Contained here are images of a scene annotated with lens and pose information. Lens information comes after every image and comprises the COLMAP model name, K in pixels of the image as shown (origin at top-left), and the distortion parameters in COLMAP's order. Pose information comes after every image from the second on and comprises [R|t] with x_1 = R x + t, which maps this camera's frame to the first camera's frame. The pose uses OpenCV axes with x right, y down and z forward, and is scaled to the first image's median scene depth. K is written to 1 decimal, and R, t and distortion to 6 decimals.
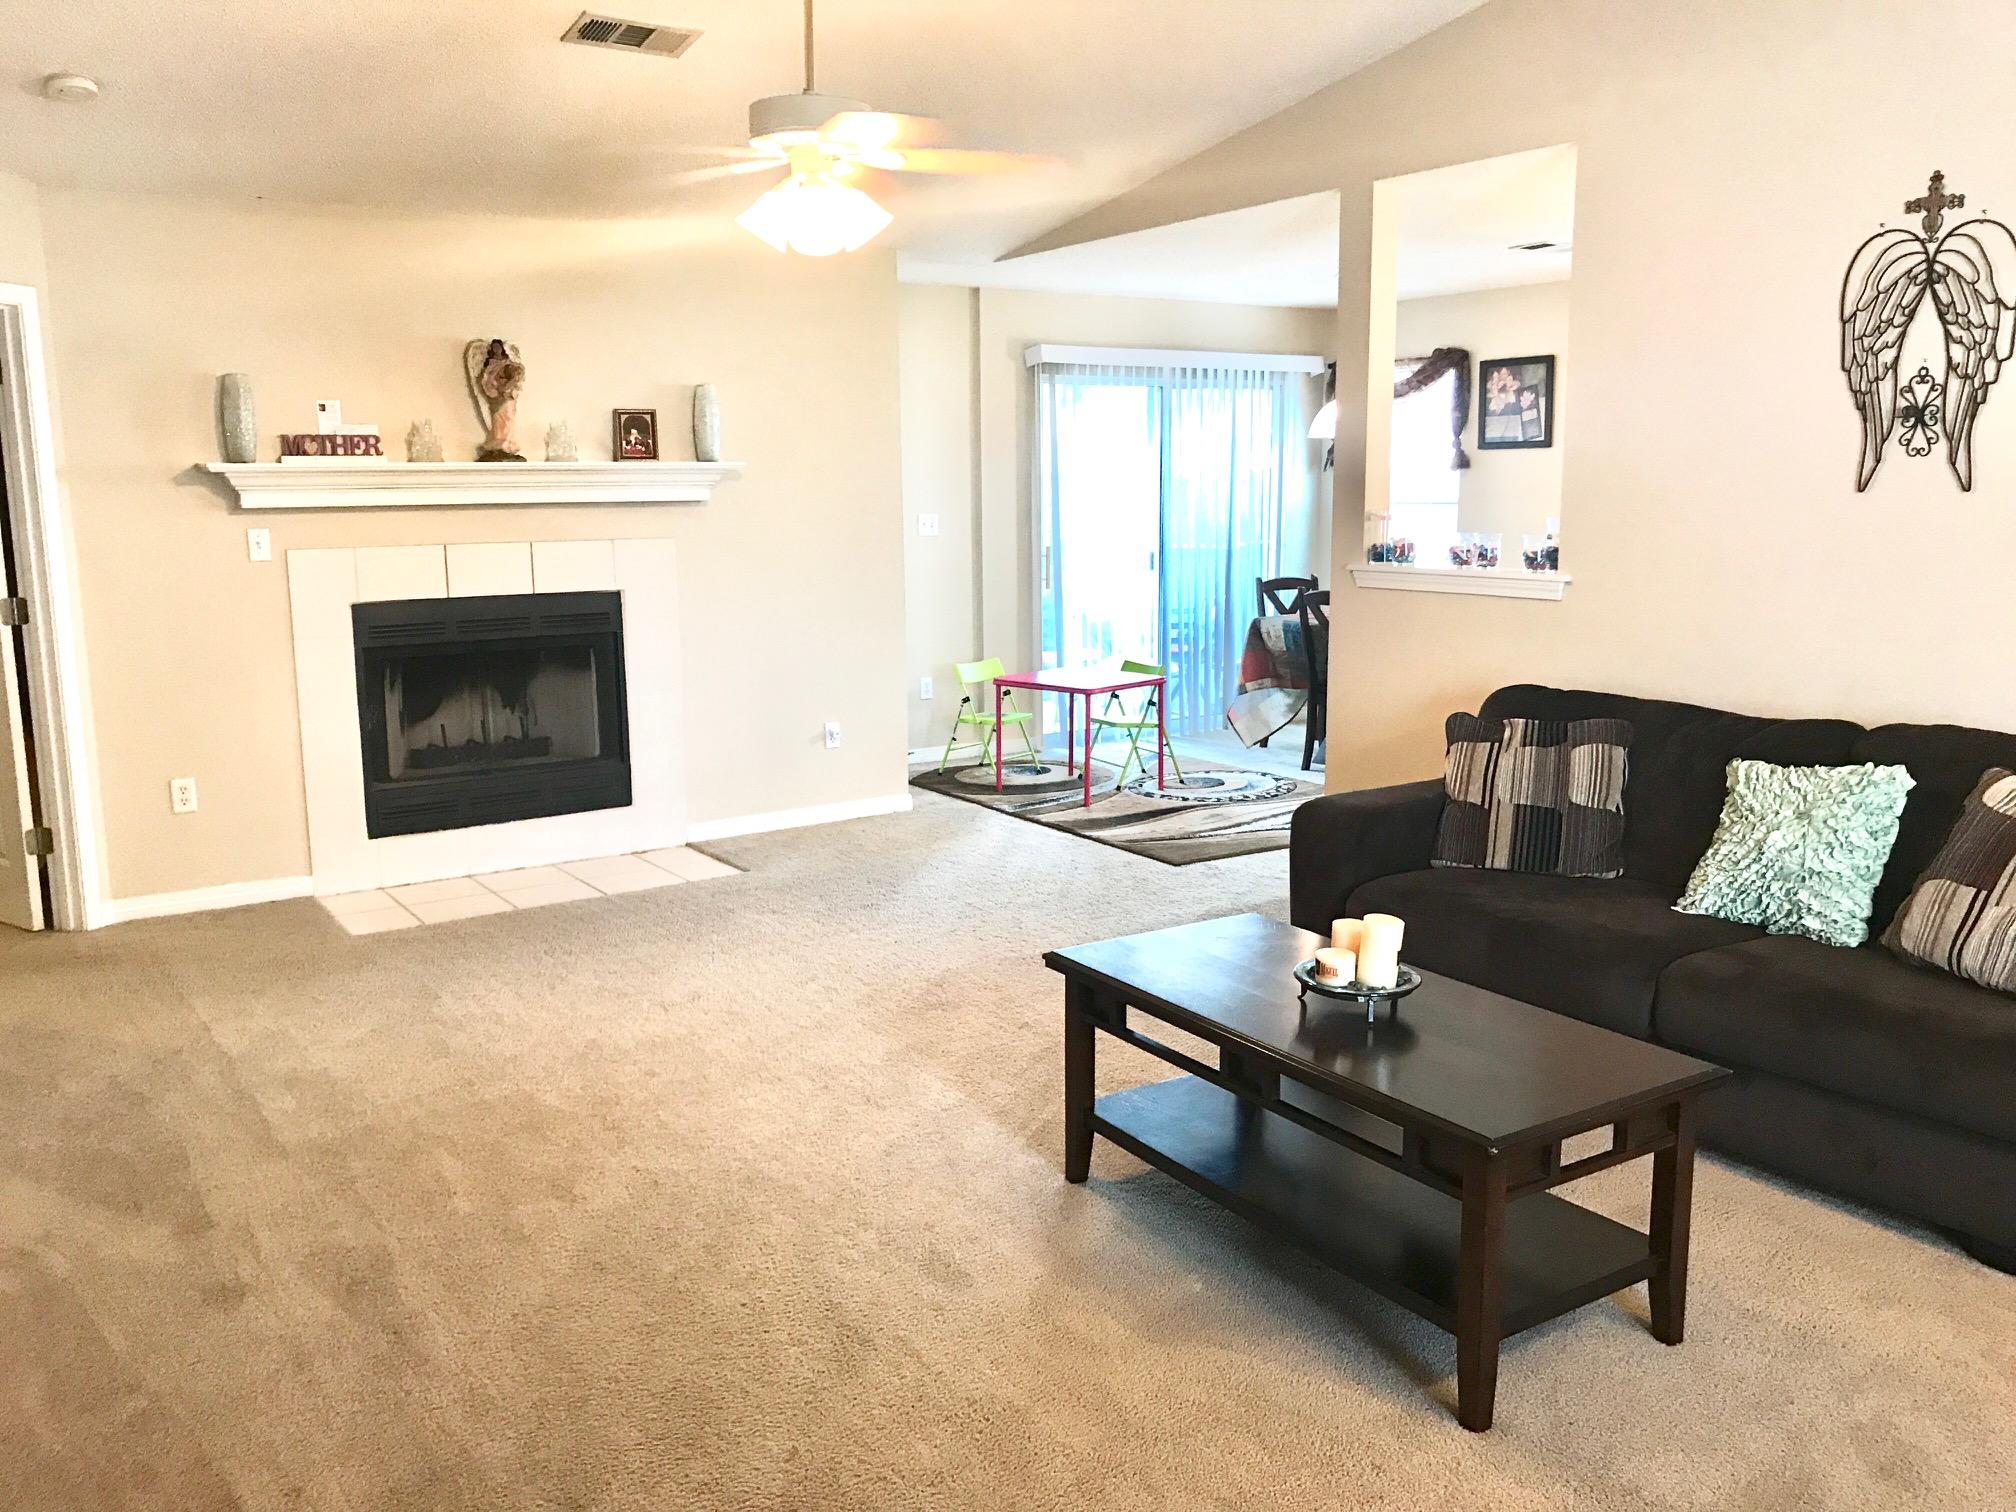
lens RADIAL K [[1698.0, 0, 906.5], [0, 1698.0, 757.6], [0, 0, 1]] dist [0.029842, 0.002925]
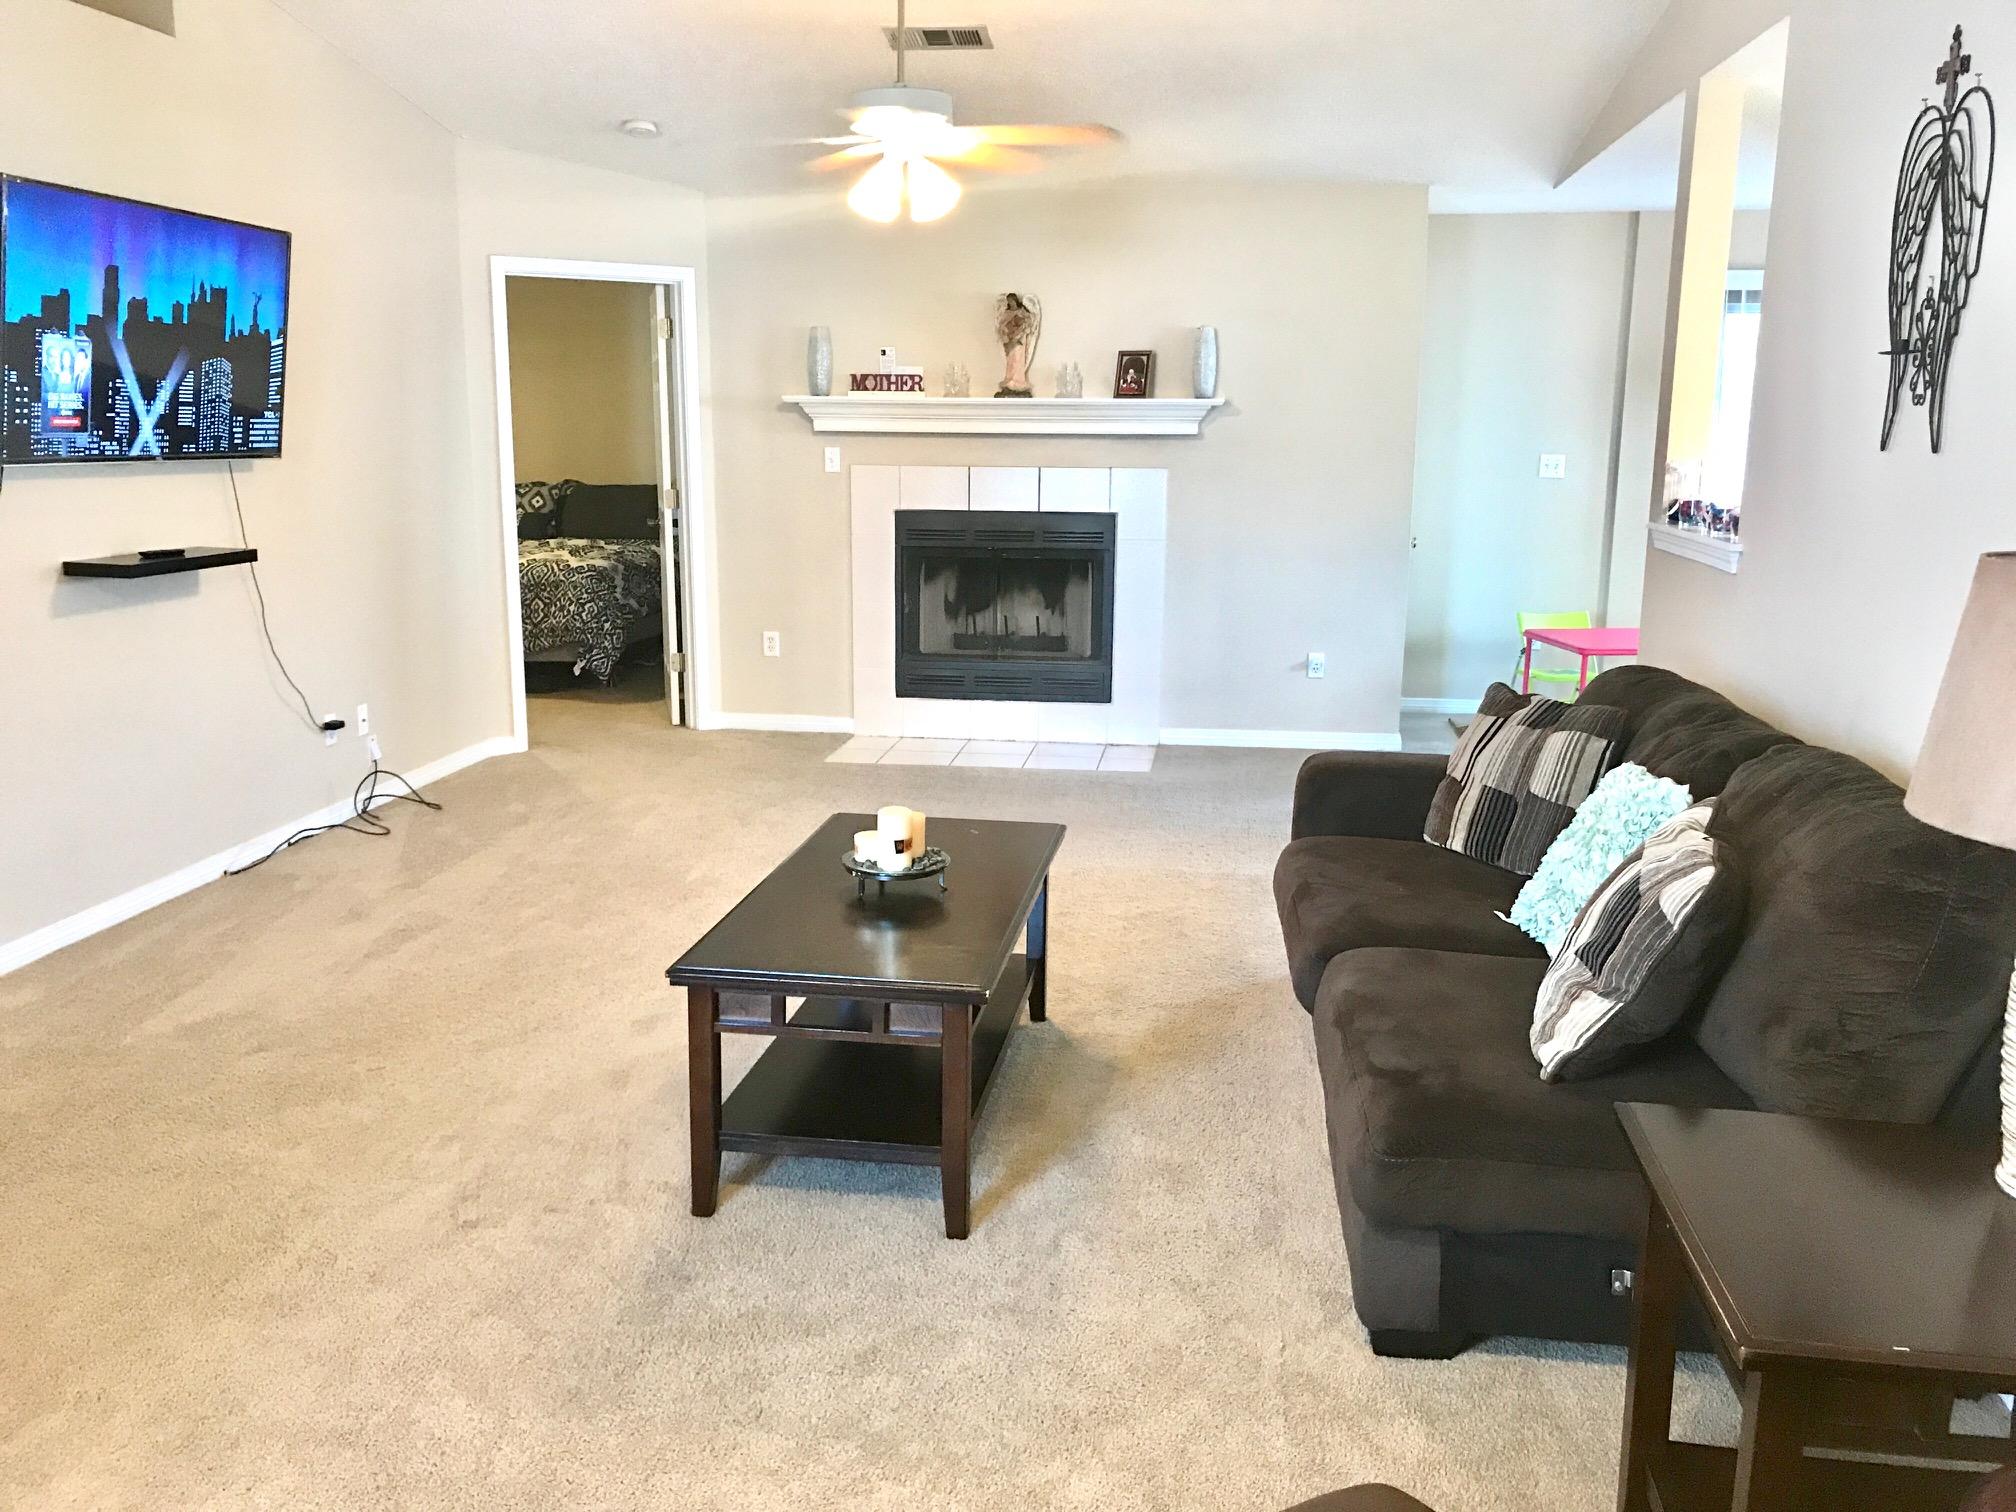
lens RADIAL K [[1684.9, 0, 1001.6], [0, 1684.9, 759.6], [0, 0, 1]] dist [0.037196, -0.046312]
pose [[0.736216, 0.152015, -0.659452, 0.659539], [-0.128544, 0.988117, 0.084270, -0.025216], [0.664426, 0.022728, 0.747008, 0.138138]]
